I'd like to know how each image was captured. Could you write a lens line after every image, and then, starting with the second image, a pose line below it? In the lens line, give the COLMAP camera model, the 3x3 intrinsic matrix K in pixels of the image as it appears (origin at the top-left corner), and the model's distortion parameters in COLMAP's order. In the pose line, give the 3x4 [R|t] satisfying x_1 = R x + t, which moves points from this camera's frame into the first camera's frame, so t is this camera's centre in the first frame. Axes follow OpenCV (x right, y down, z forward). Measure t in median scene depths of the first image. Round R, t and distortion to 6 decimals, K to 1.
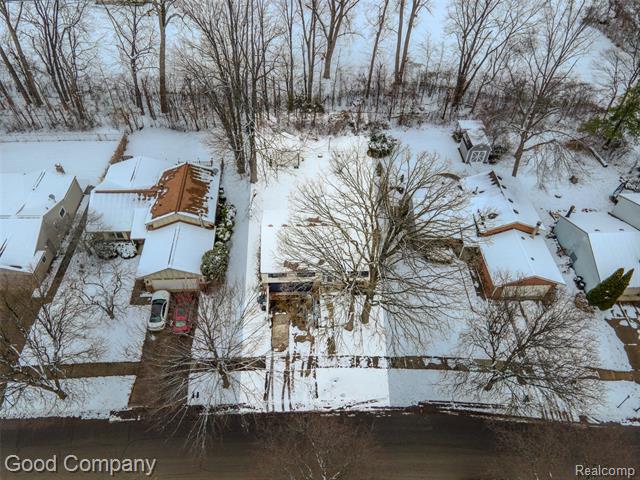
lens RADIAL K [[456.5, 0, 317.4], [0, 456.5, 240.0], [0, 0, 1]] dist [0.030264, 0.010692]
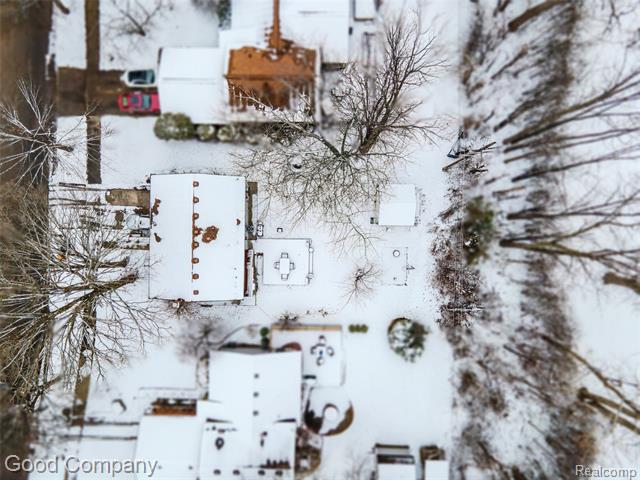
lens RADIAL K [[456.5, 0, 320.2], [0, 456.5, 241.6], [0, 0, 1]] dist [0.030264, 0.010692]
pose [[-0.063049, 0.997951, -0.010864, 0.003343], [-0.740965, -0.039515, 0.670381, -0.870836], [0.668578, 0.050317, 0.741938, 0.541391]]
